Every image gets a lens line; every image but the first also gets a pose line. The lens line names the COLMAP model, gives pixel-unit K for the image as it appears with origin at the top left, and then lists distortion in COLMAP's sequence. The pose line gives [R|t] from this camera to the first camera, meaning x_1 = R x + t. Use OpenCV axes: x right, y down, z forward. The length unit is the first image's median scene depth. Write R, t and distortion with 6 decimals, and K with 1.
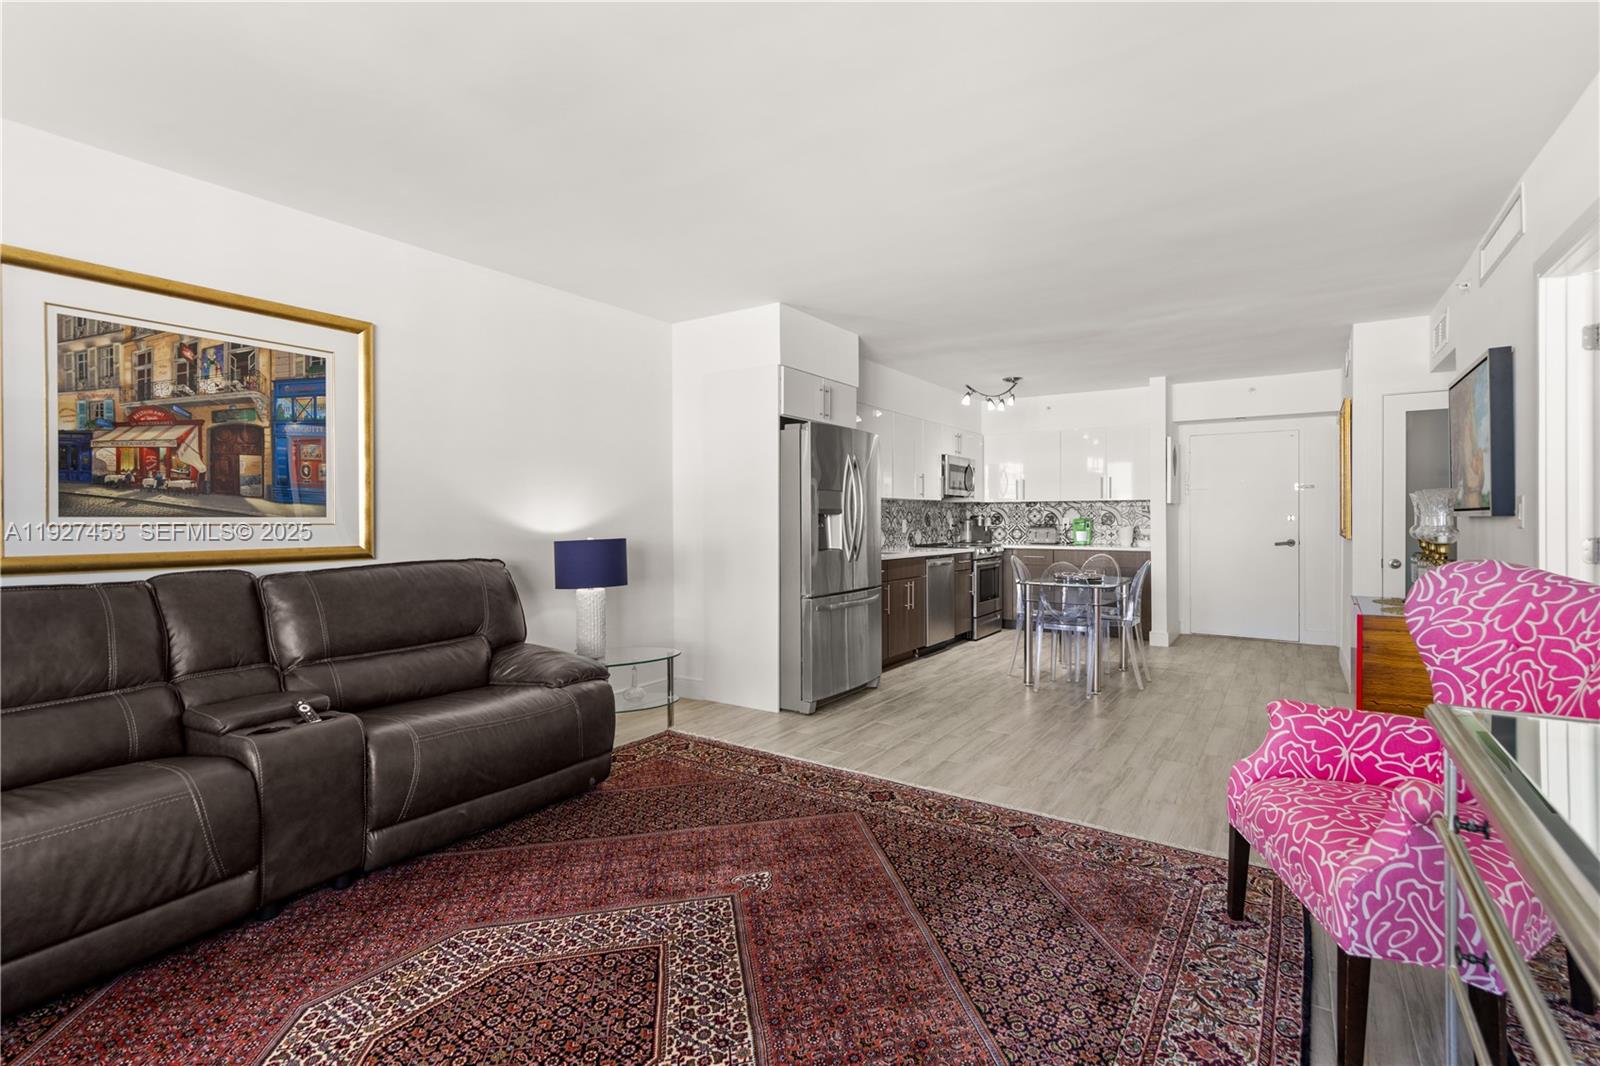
lens RADIAL K [[732.7, 0, 803.7], [0, 732.7, 519.3], [0, 0, 1]] dist [0.006090, -0.000165]
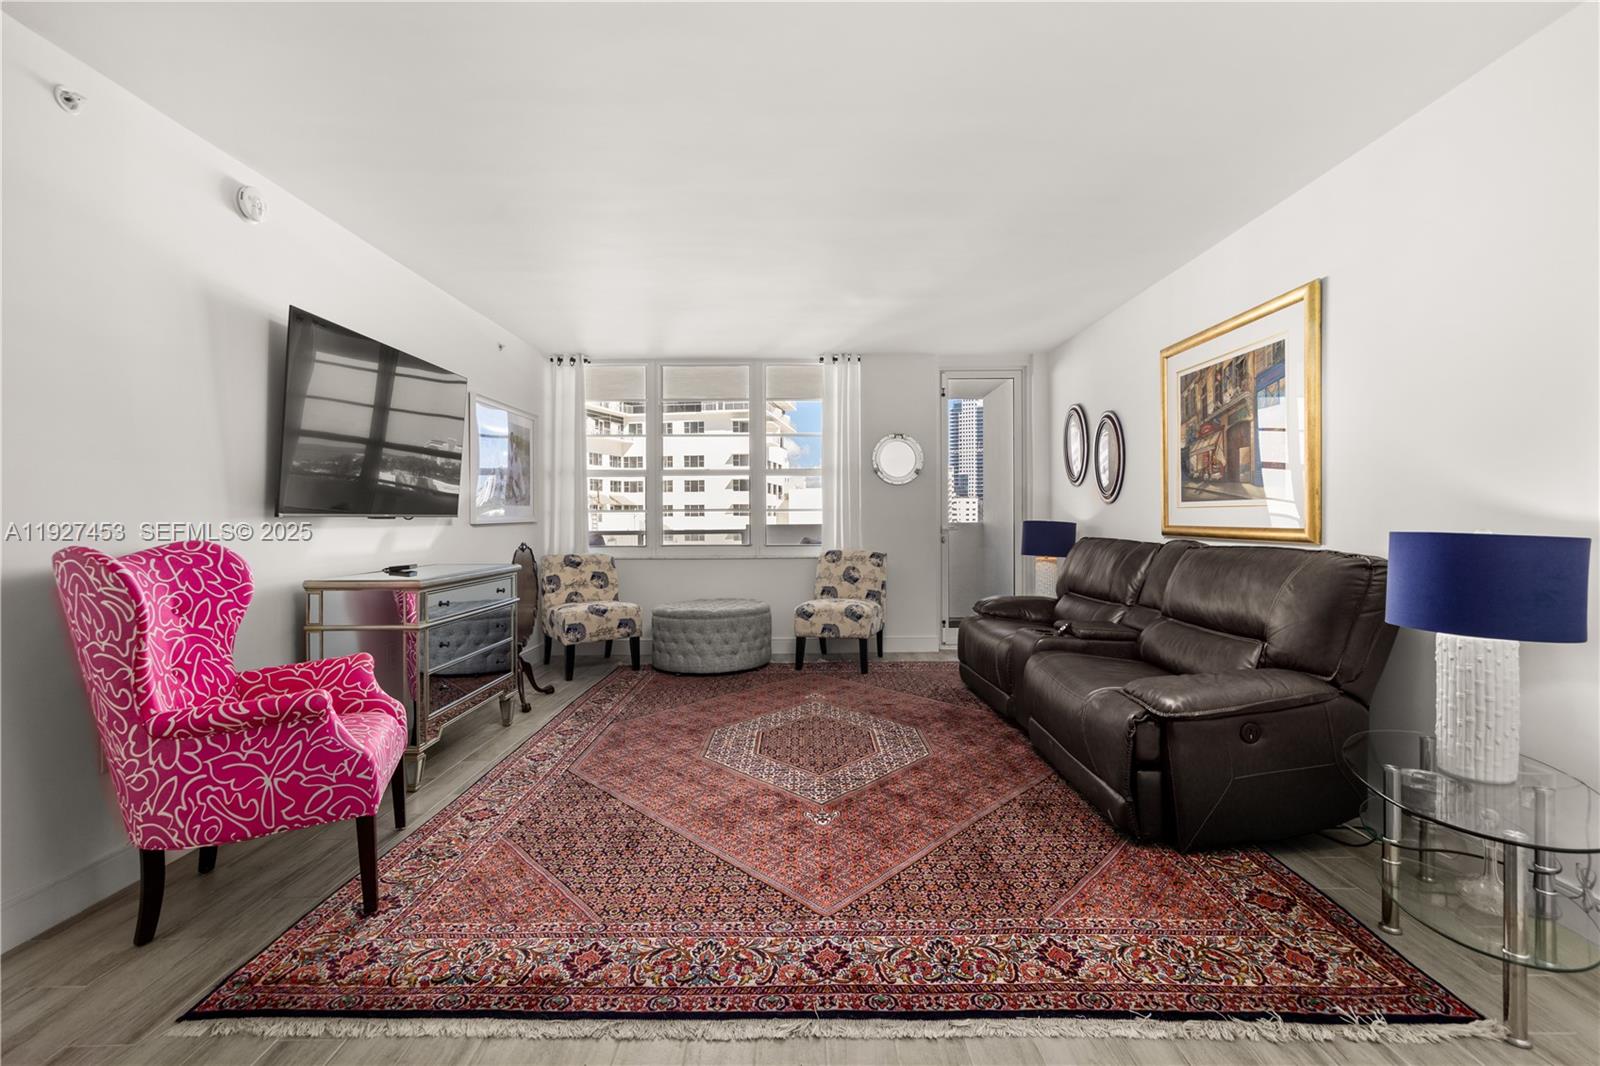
lens RADIAL K [[706.1, 0, 802.4], [0, 706.1, 525.9], [0, 0, 1]] dist [0.003135, -0.000042]
pose [[-0.829472, 0.014605, -0.558357, 0.399512], [0.007193, 0.999854, 0.015469, 0.013856], [0.558502, 0.008815, -0.829457, 1.328287]]
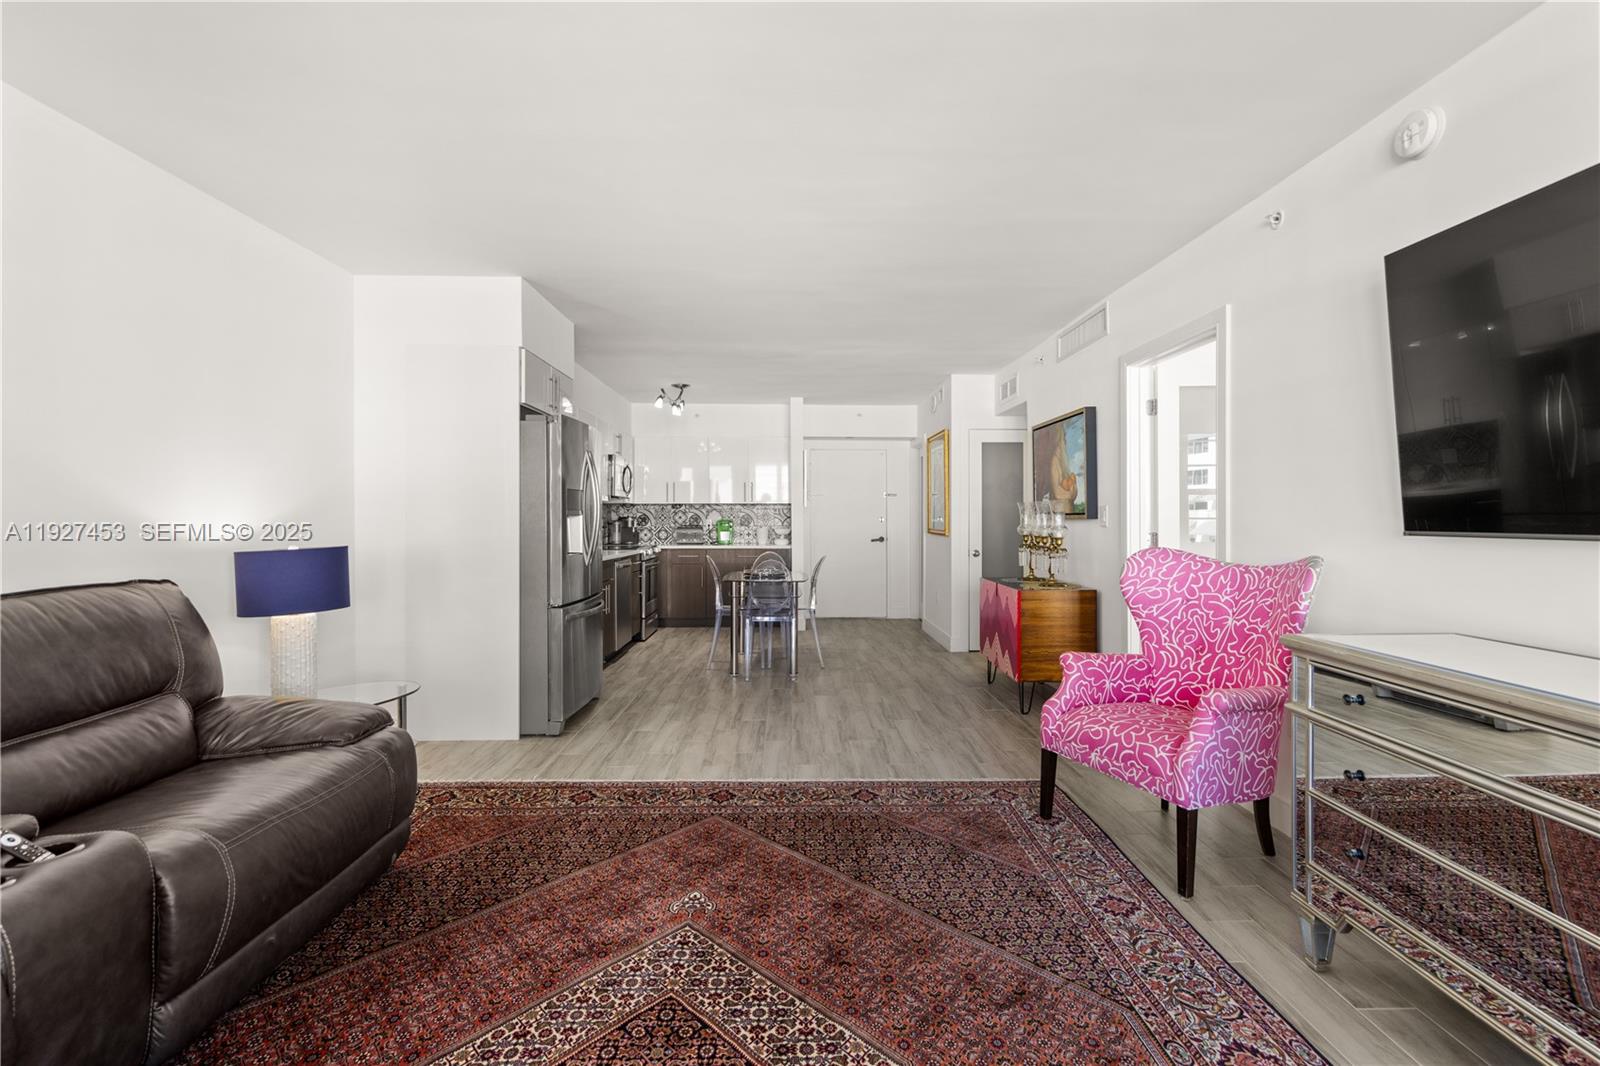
lens RADIAL K [[734.8, 0, 803.3], [0, 734.8, 515.8], [0, 0, 1]] dist [0.004256, -0.000520]
pose [[0.817799, 0.003295, 0.575495, -0.349256], [0.000131, 0.999983, -0.005912, -0.001633], [-0.575504, 0.004910, 0.817784, 0.097747]]
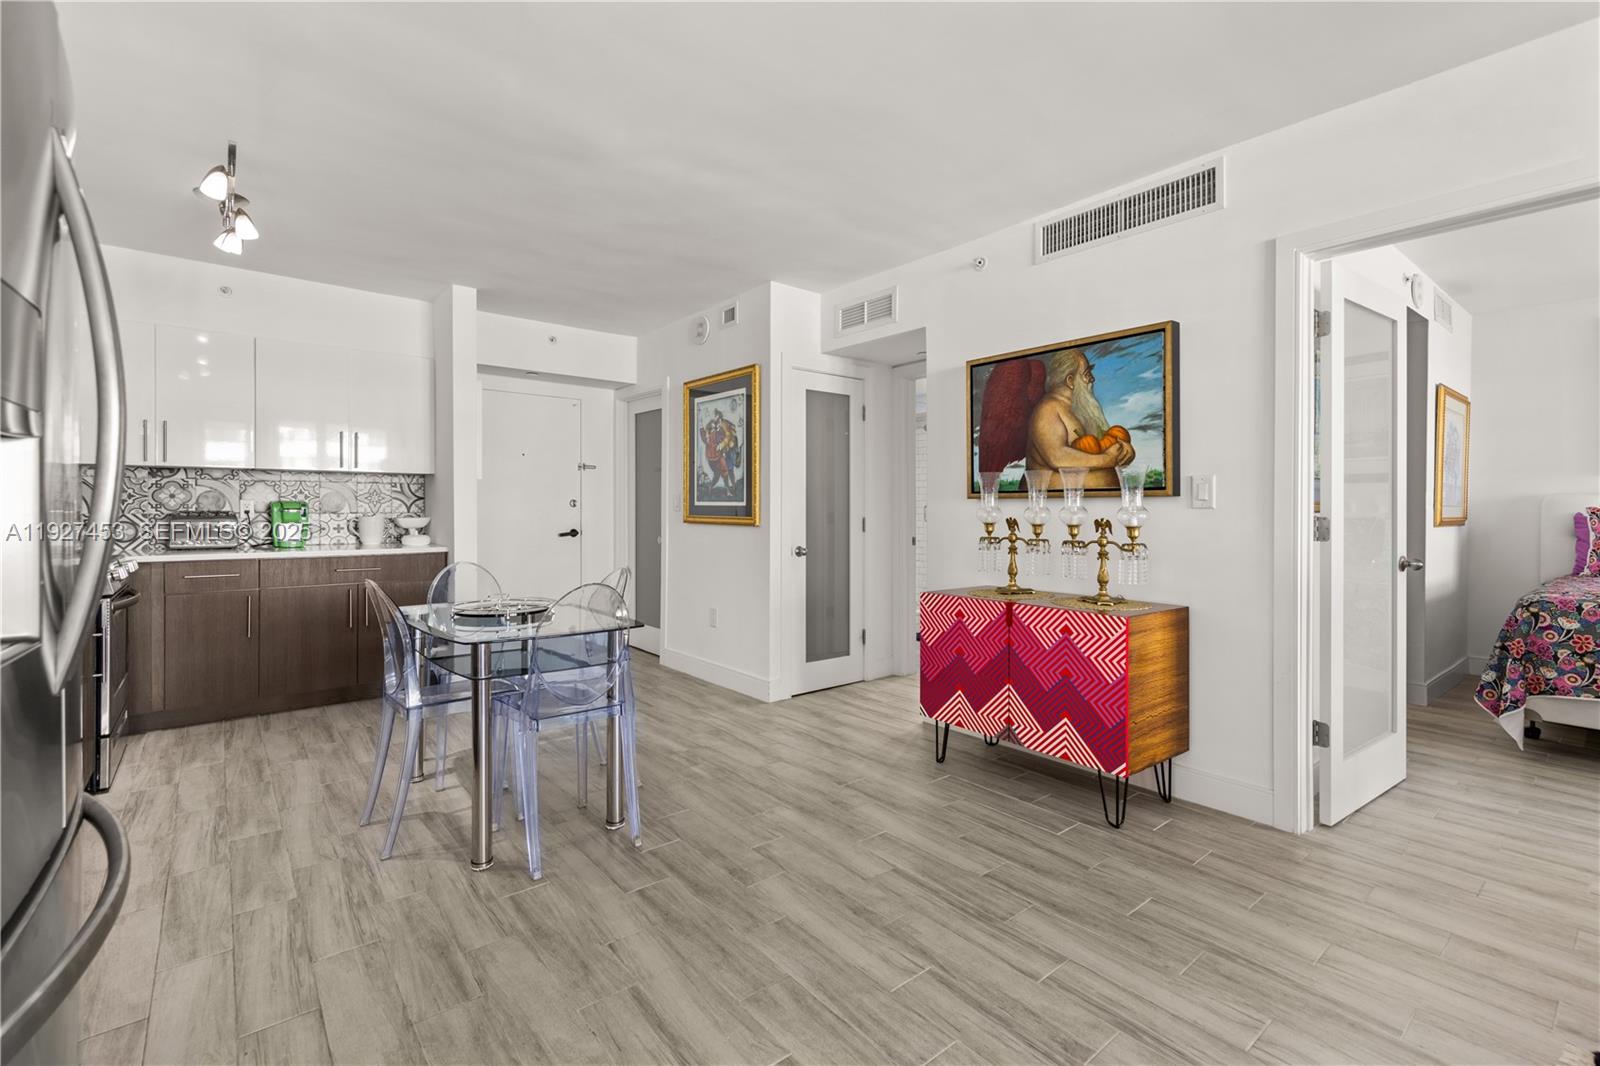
lens RADIAL K [[711.4, 0, 806.7], [0, 711.4, 510.9], [0, 0, 1]] dist [0.001528, -0.000008]
pose [[0.286557, 0.000286, 0.958063, -0.078139], [-0.001035, 0.999999, 0.000011, 0.013725], [-0.958063, -0.000995, 0.286557, 1.049095]]
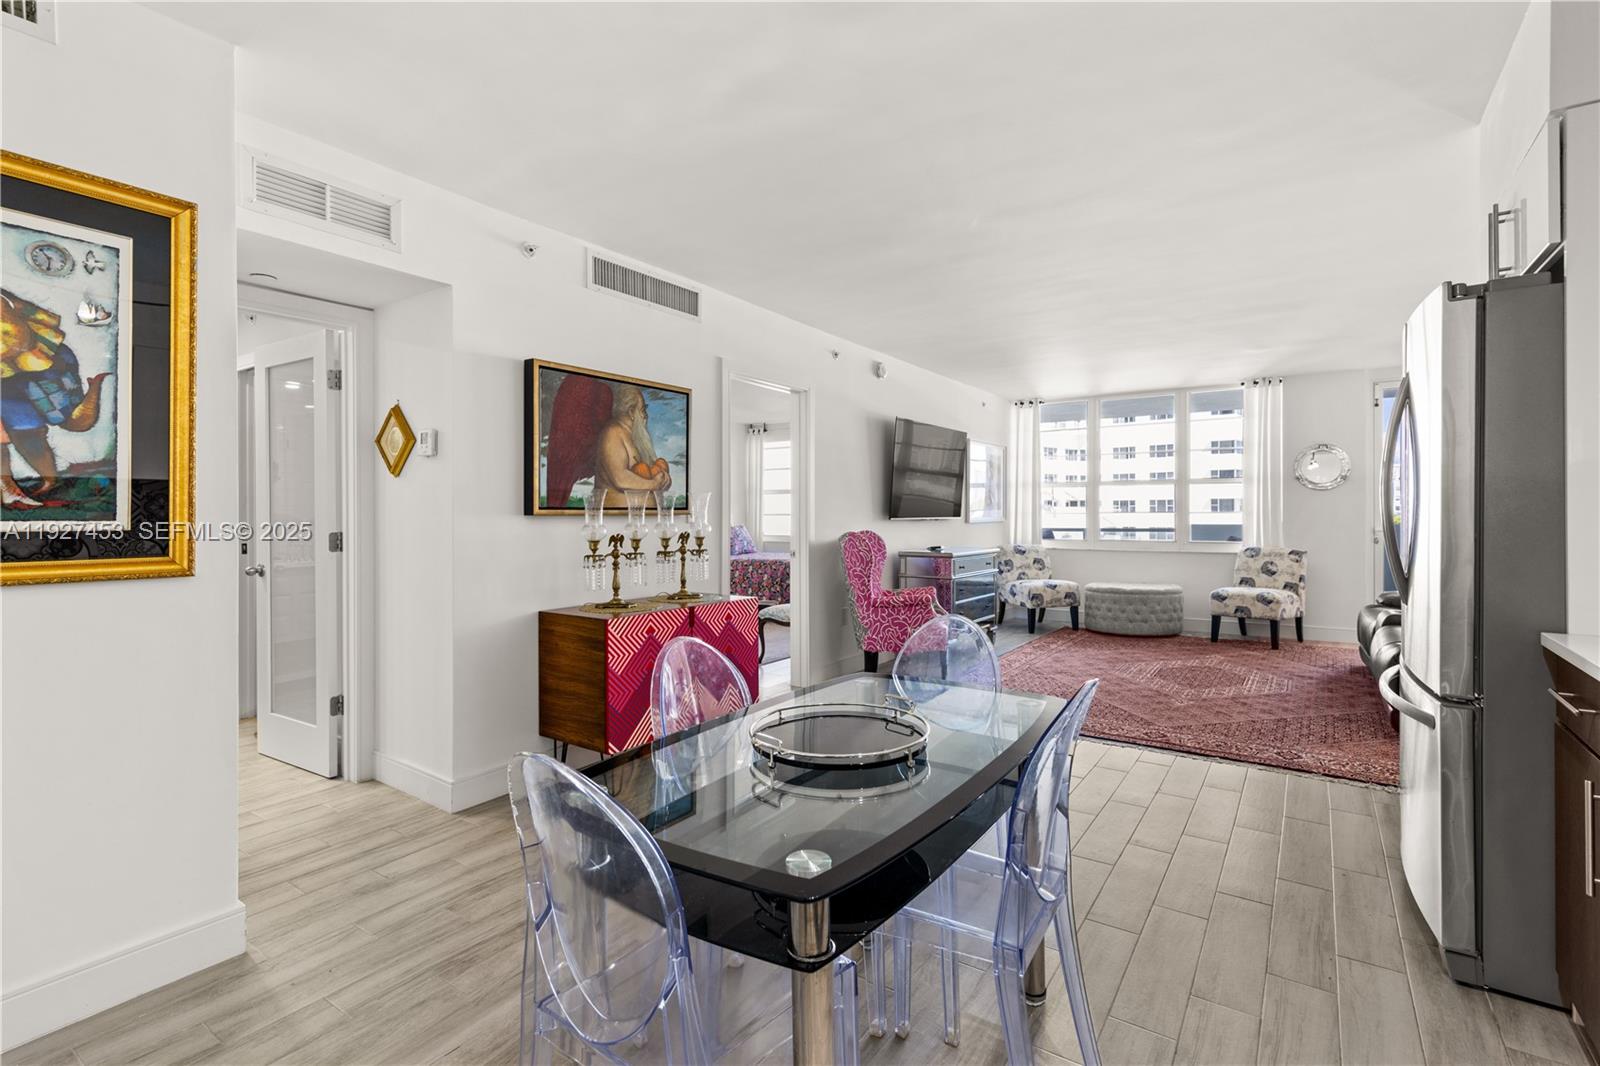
lens RADIAL K [[734.8, 0, 803.3], [0, 734.8, 515.8], [0, 0, 1]] dist [0.004256, -0.000520]
pose [[-0.999847, 0.006962, 0.016042, 0.622525], [0.007015, 0.999970, 0.003274, -0.004318], [-0.016019, 0.003386, -0.999866, 2.054420]]
